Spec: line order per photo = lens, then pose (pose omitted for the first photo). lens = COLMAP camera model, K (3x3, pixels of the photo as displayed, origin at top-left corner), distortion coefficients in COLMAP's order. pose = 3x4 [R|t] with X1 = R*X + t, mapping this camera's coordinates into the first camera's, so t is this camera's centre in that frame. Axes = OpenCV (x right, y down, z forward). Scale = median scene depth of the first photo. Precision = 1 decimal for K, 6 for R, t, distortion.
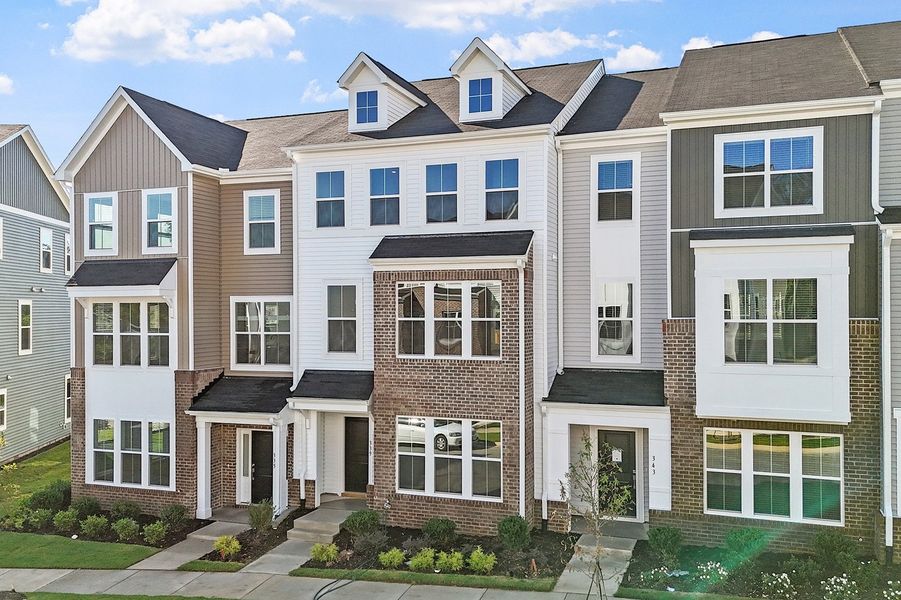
lens RADIAL K [[796.3, 0, 459.9], [0, 796.3, 305.0], [0, 0, 1]] dist [0.027093, -0.001090]
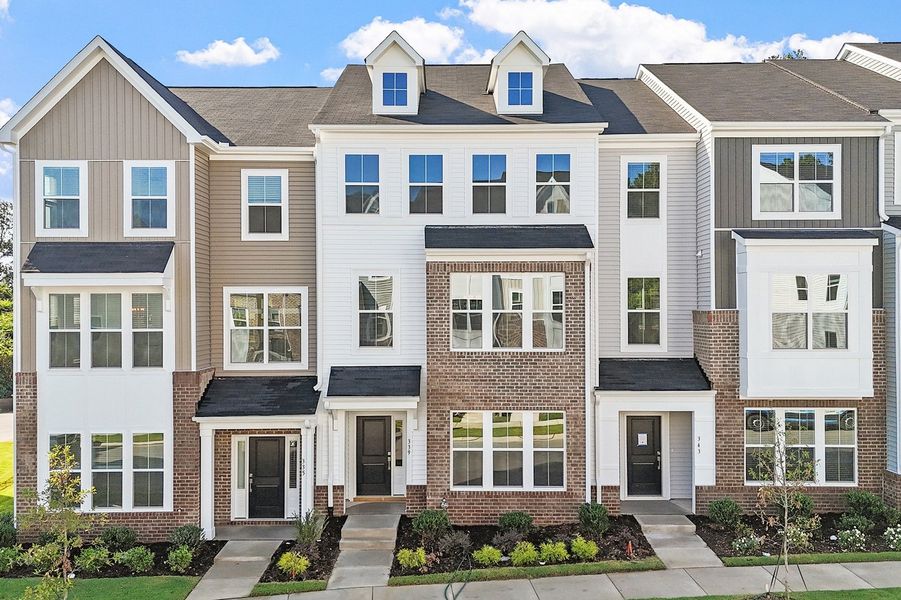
lens RADIAL K [[796.3, 0, 458.6], [0, 796.3, 301.6], [0, 0, 1]] dist [0.027093, -0.001090]
pose [[0.936980, 0.002784, 0.349372, -0.408080], [-0.001612, 0.999992, -0.003646, 0.009400], [-0.349380, 0.002854, 0.936977, 0.088636]]
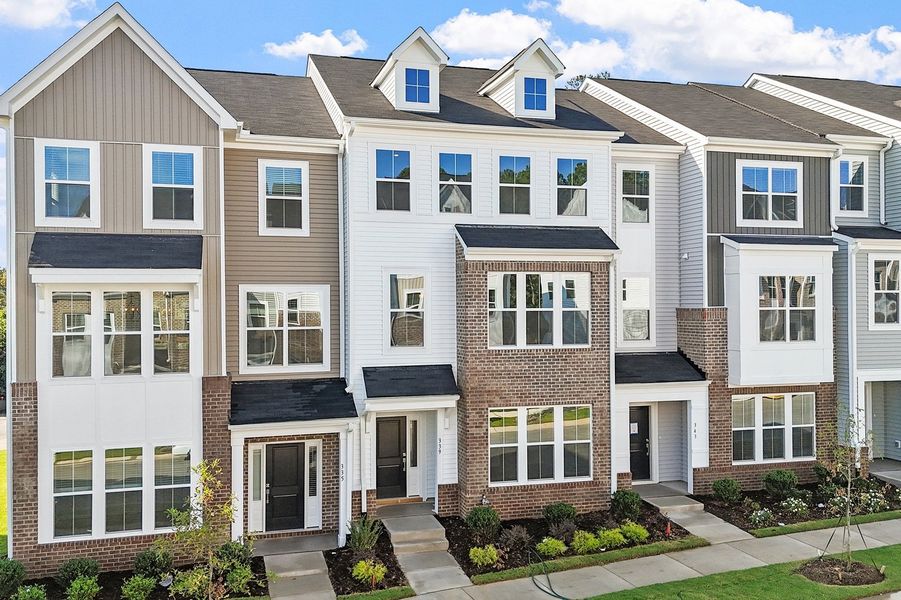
lens RADIAL K [[796.3, 0, 456.9], [0, 796.3, 297.0], [0, 0, 1]] dist [0.027093, -0.001090]
pose [[0.803758, 0.004111, 0.594942, -0.691142], [0.000924, 0.999966, -0.008158, 0.009960], [-0.594955, 0.007107, 0.803727, 0.233769]]
